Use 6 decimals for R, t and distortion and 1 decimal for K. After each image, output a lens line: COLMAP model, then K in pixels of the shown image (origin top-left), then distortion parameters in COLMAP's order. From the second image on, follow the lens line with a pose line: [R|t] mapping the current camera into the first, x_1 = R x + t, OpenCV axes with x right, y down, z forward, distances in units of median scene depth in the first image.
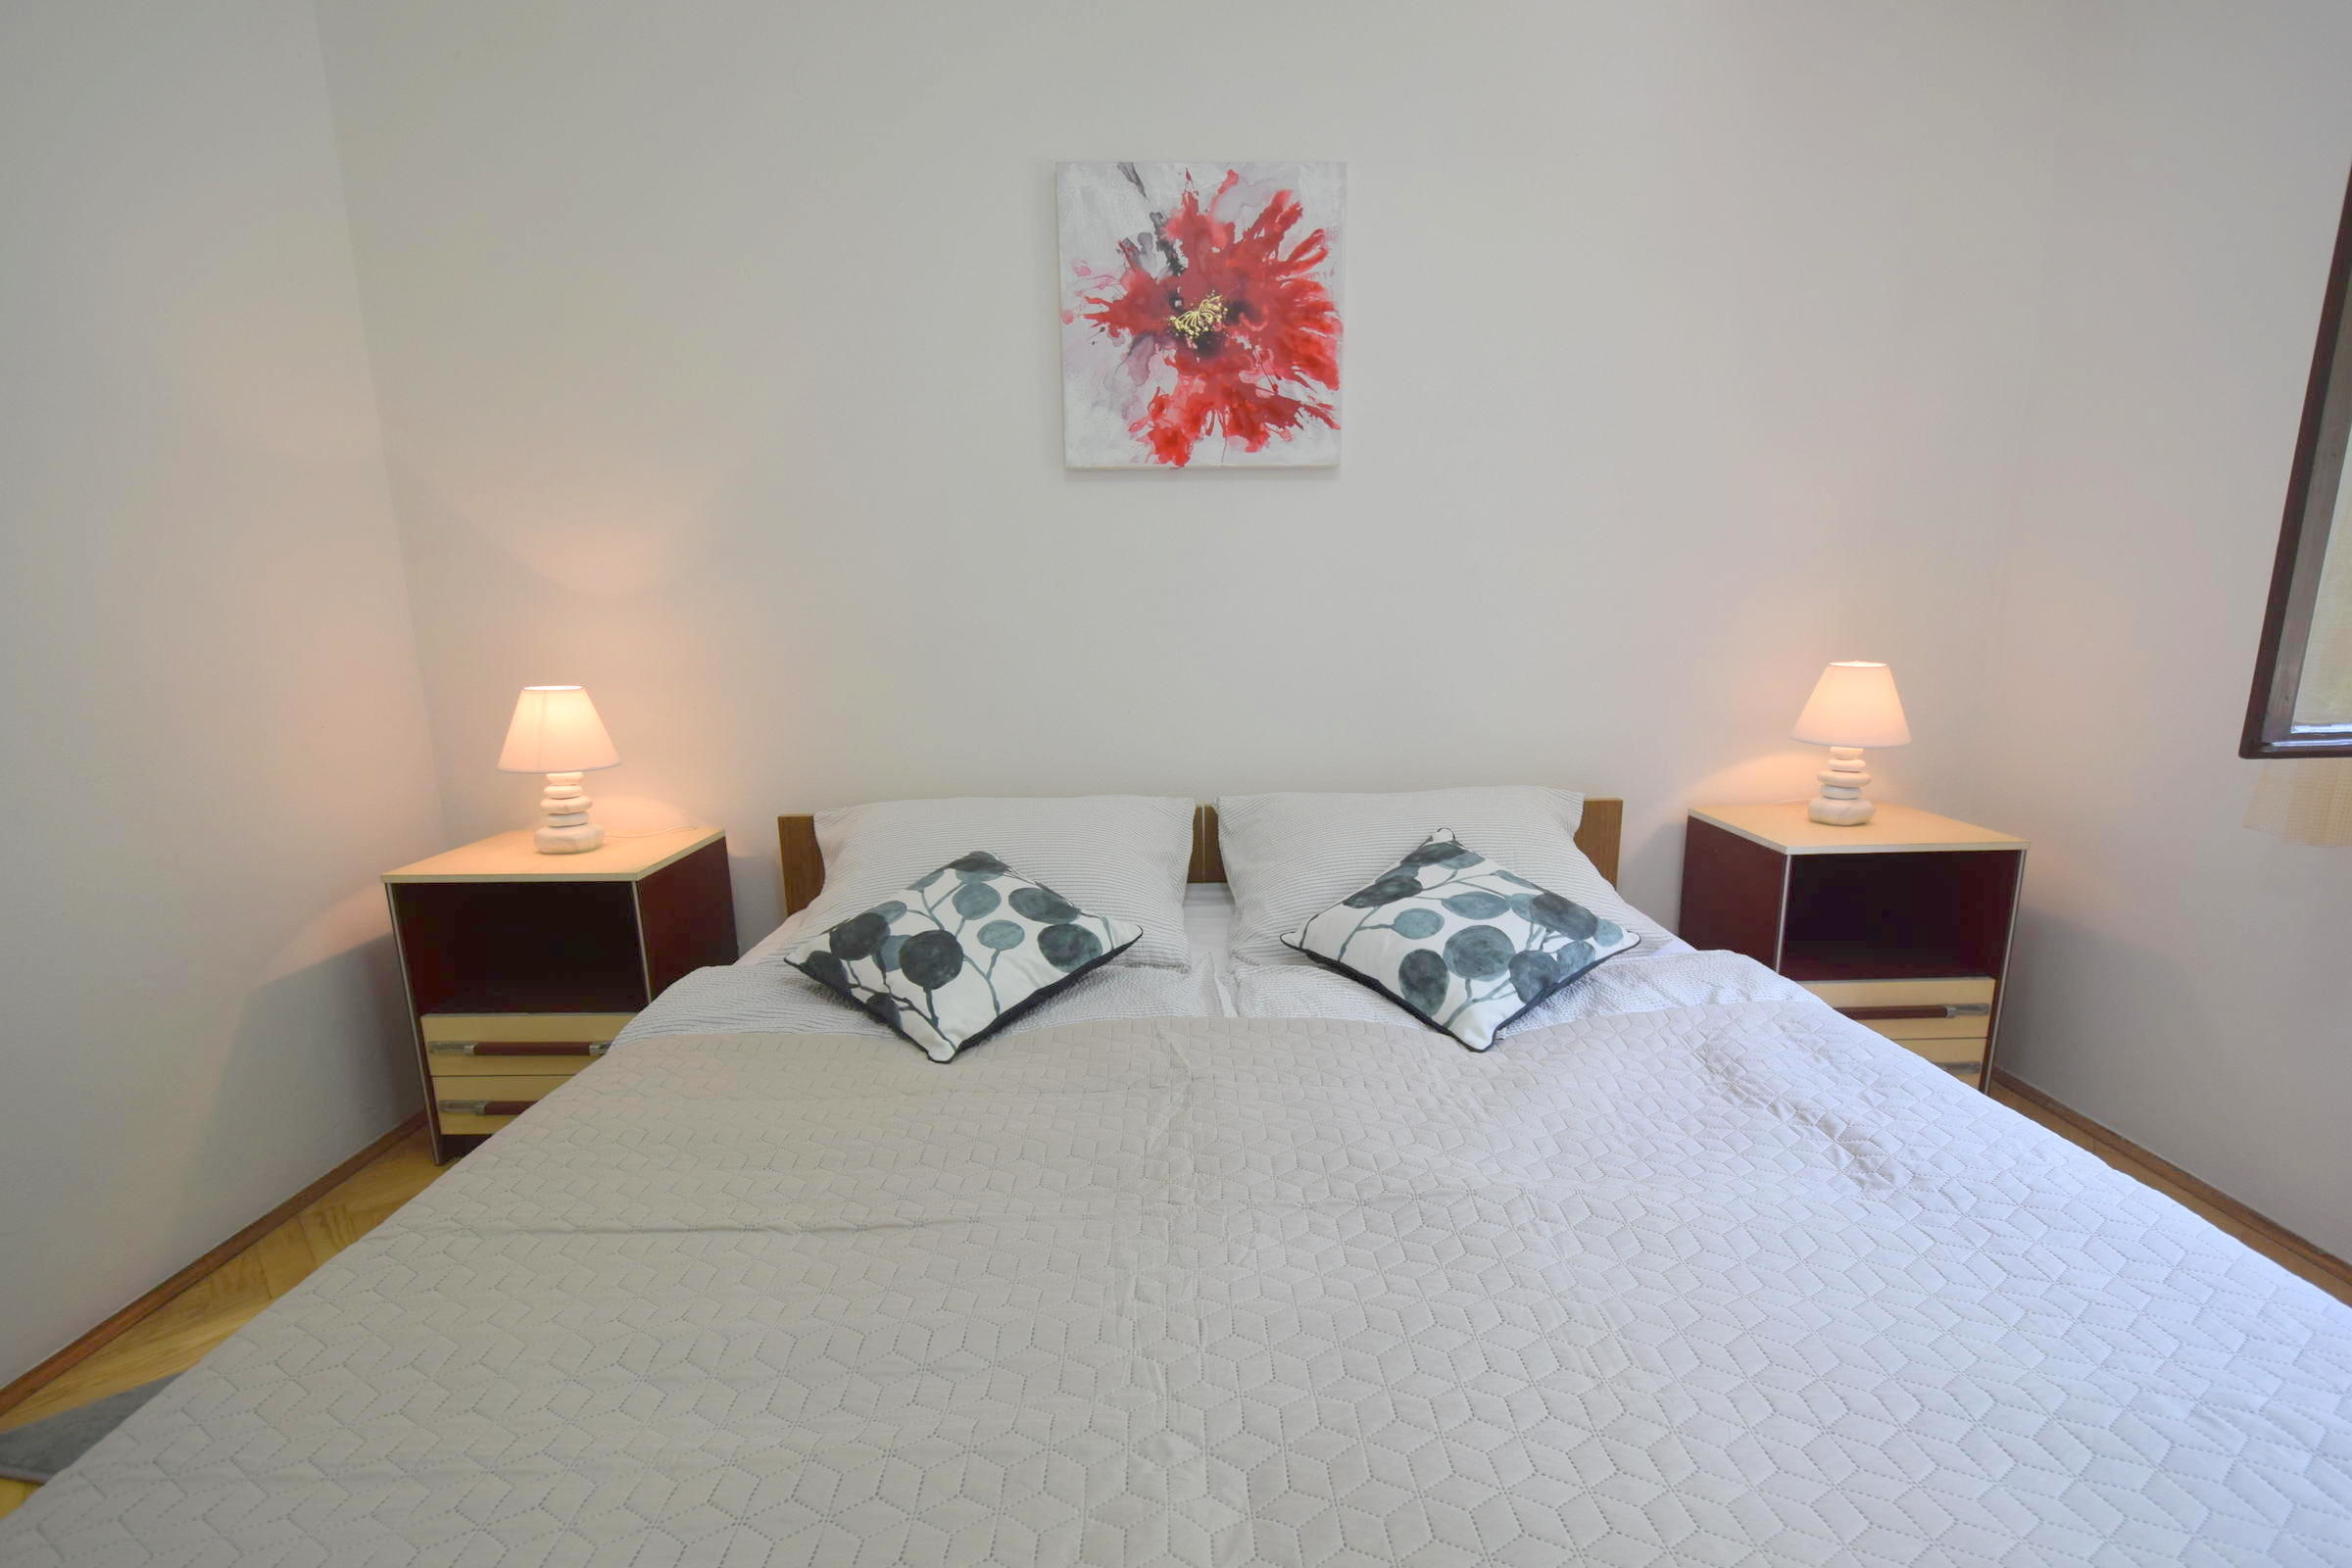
lens RADIAL K [[1026.9, 0, 1192.2], [0, 1026.9, 820.8], [0, 0, 1]] dist [0.006325, -0.000176]
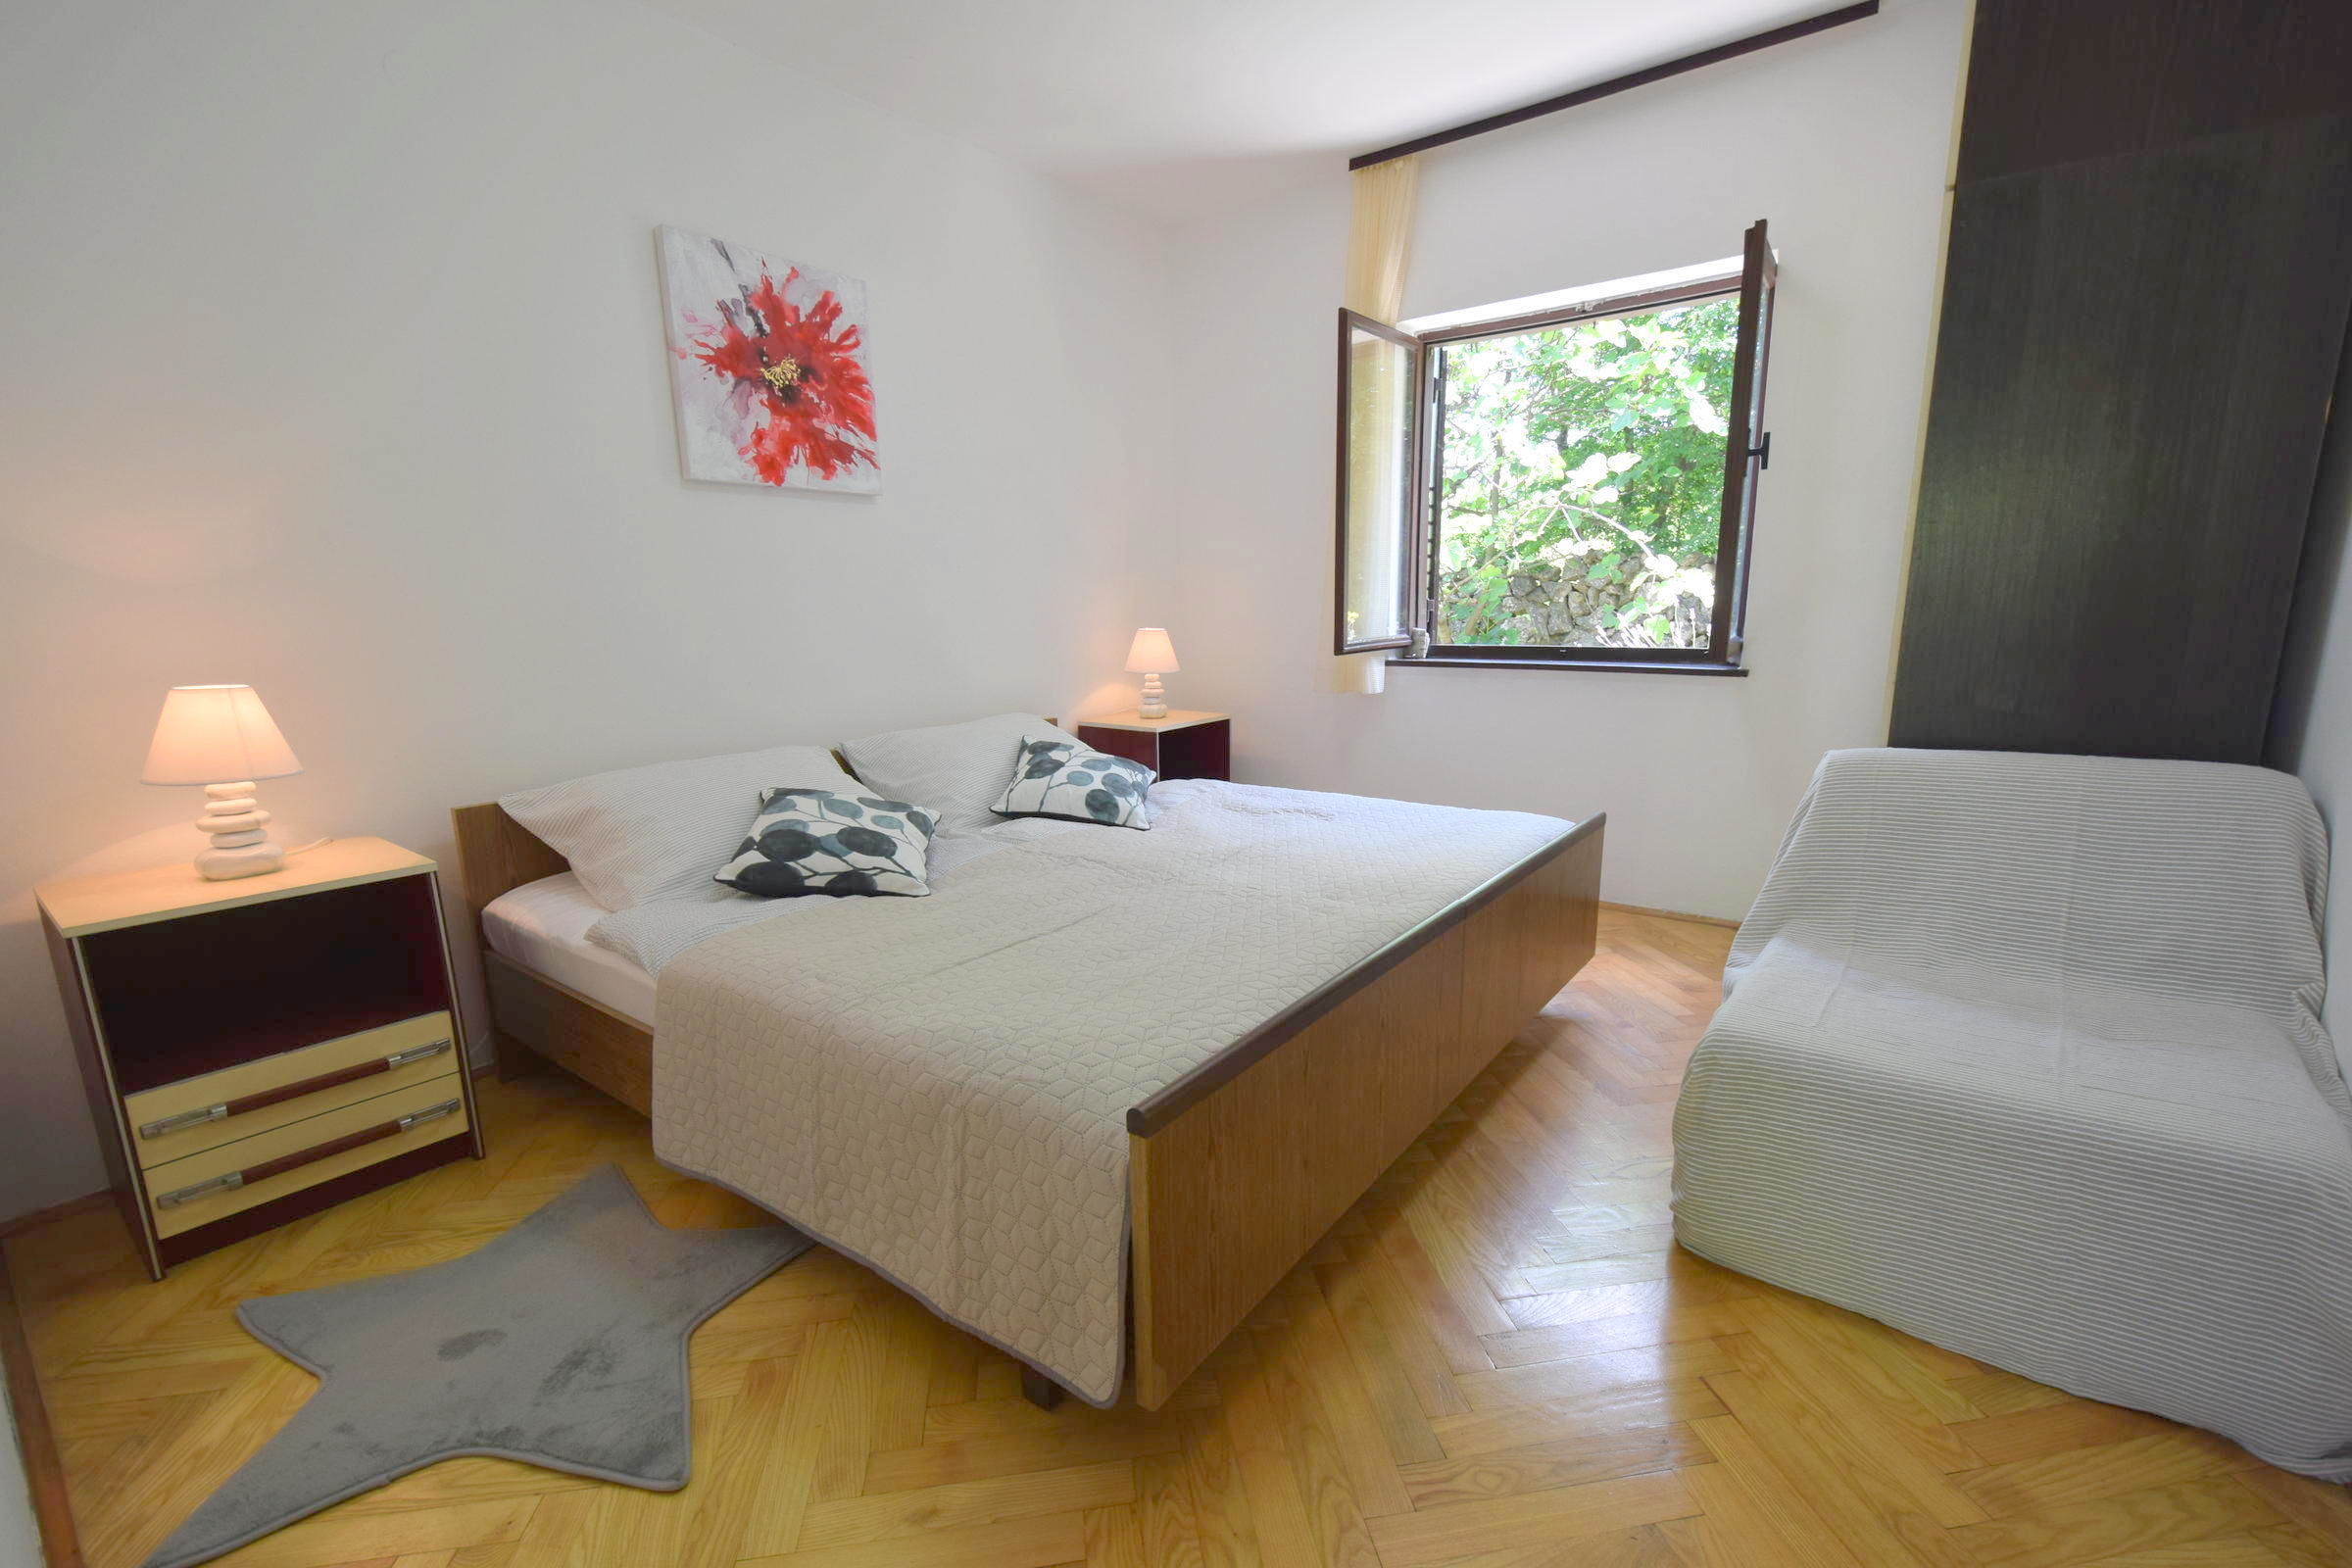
lens RADIAL K [[1026.9, 0, 1192.2], [0, 1026.9, 820.8], [0, 0, 1]] dist [0.006325, -0.000176]
pose [[0.607484, -0.166810, 0.776620, -0.782685], [0.171586, 0.982175, 0.076744, 0.054475], [-0.775579, 0.086636, 0.625278, -0.163818]]
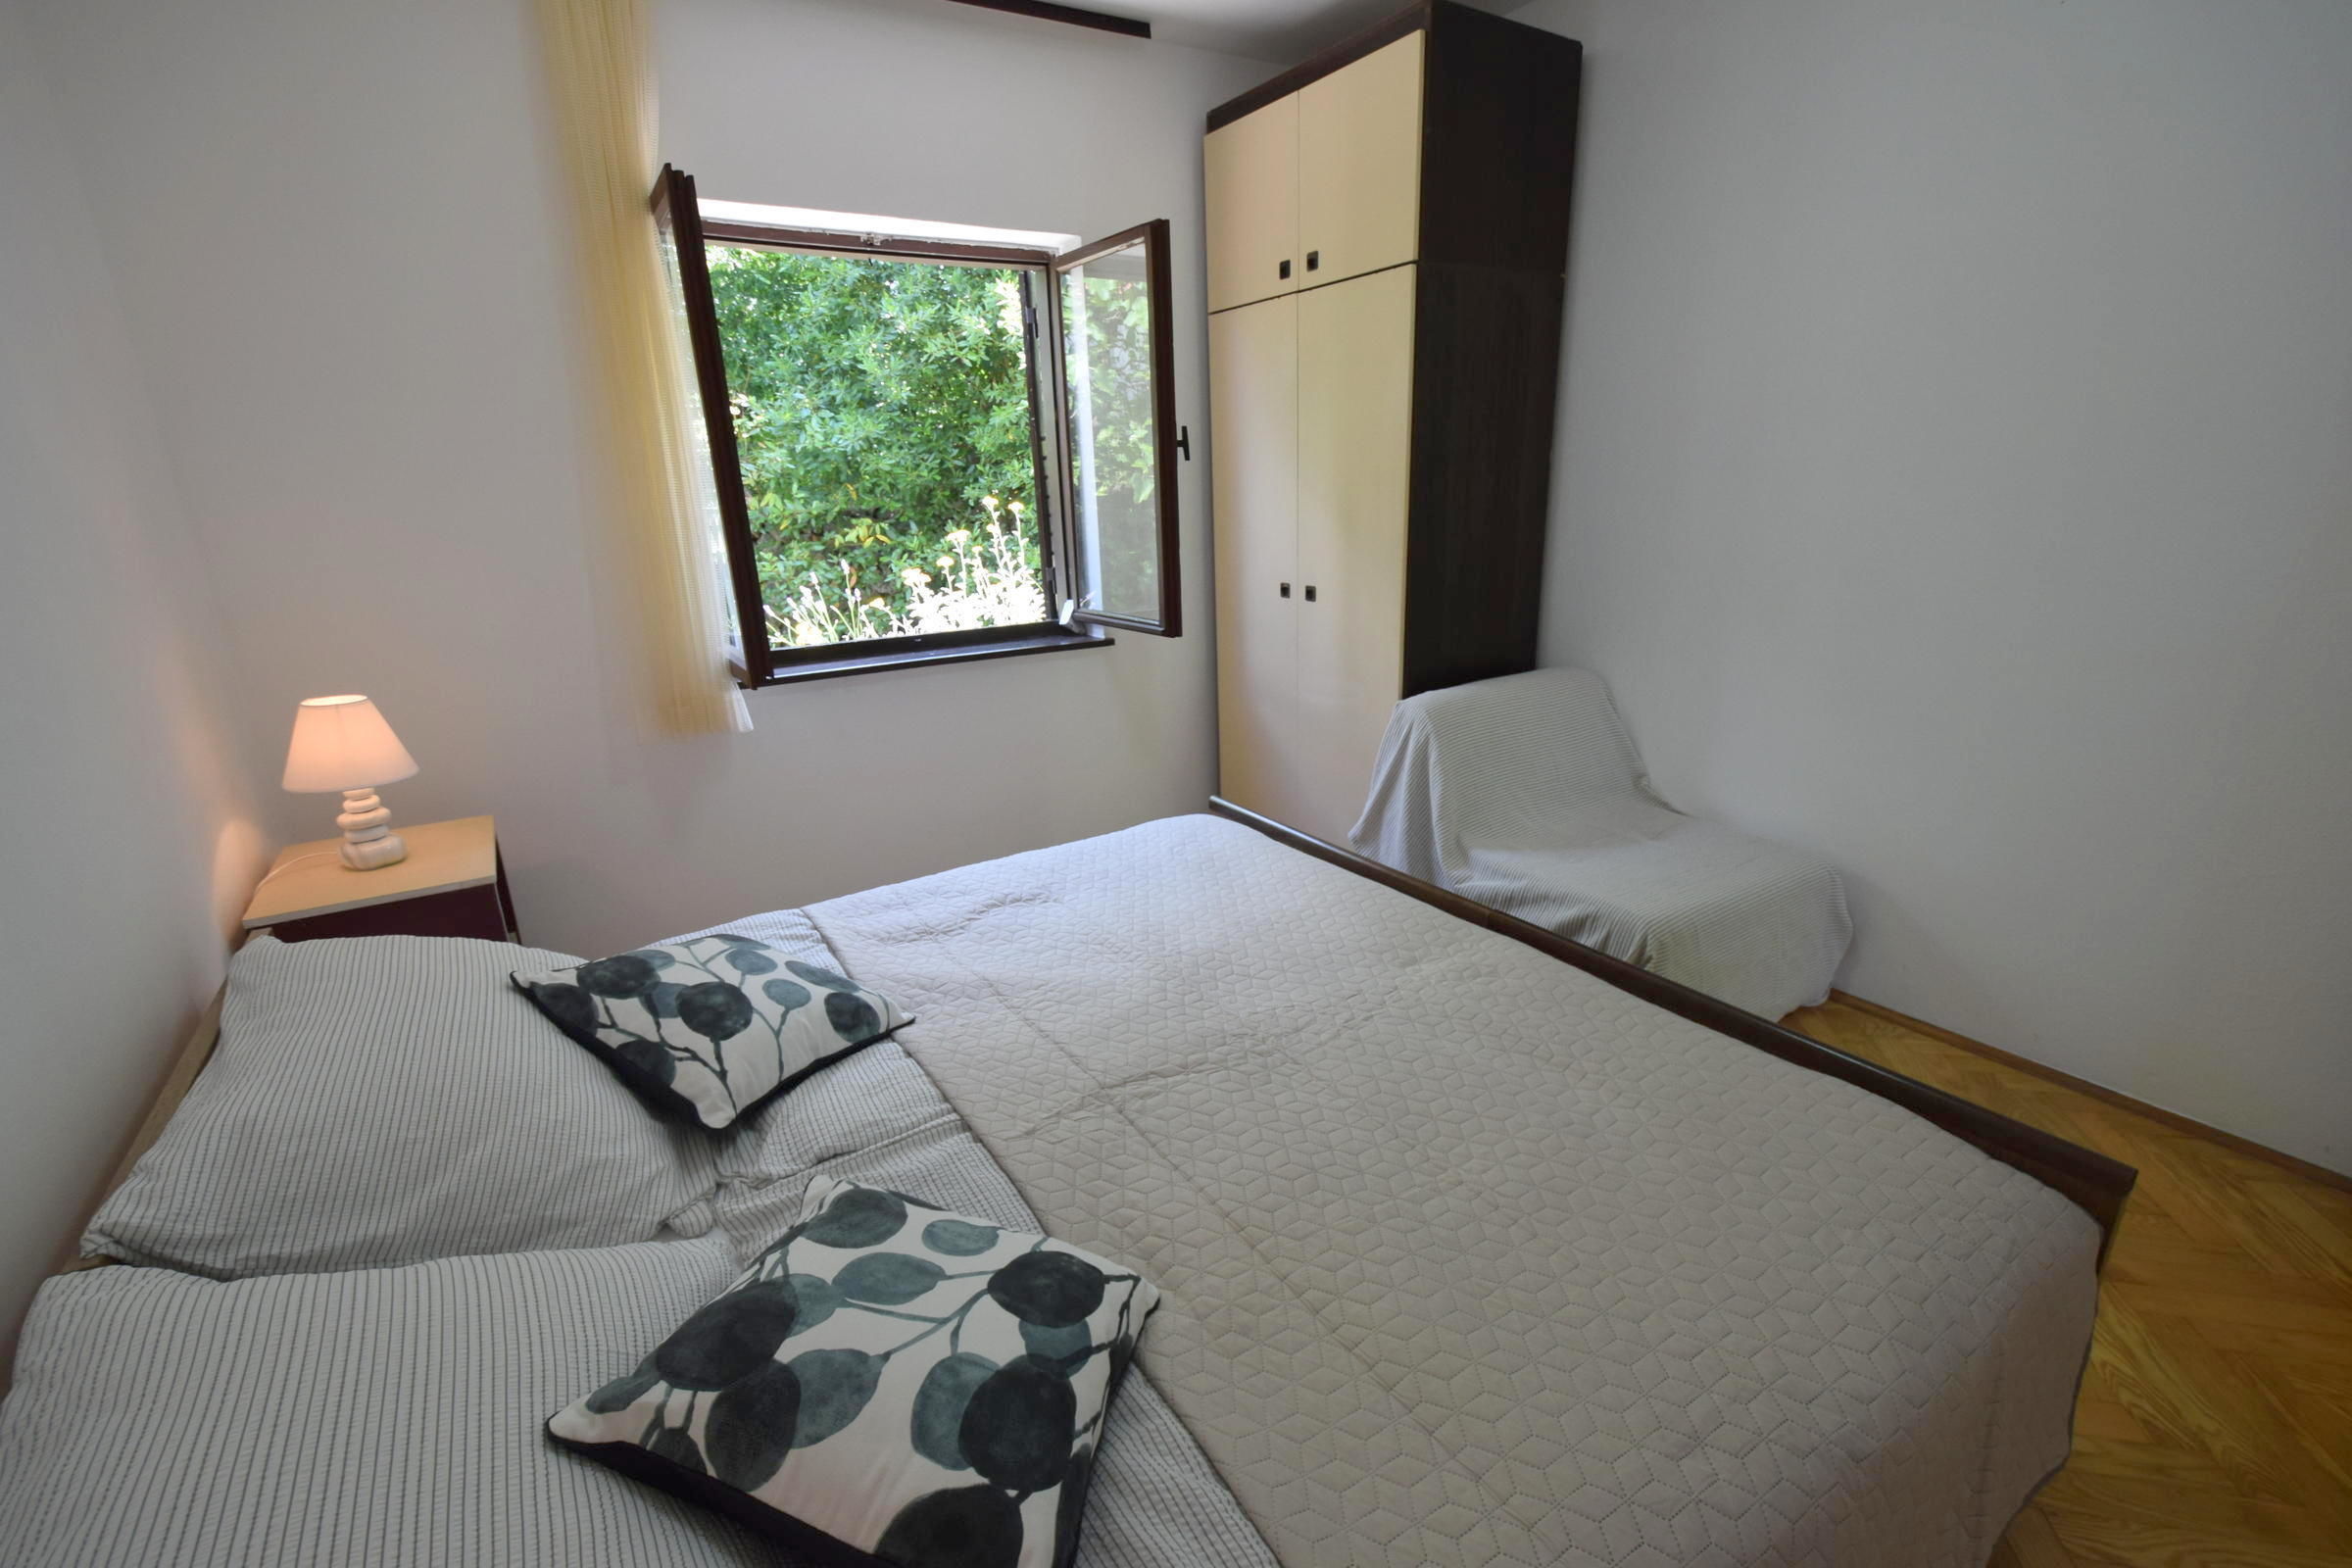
lens RADIAL K [[1053.3, 0, 1178.3], [0, 1053.3, 820.8], [0, 0, 1]] dist [0.003947, -0.006635]
pose [[-0.528526, -0.231843, 0.816645, -0.563087], [0.210786, 0.896018, 0.390796, -0.267592], [-0.822332, 0.378683, -0.424700, 0.818897]]
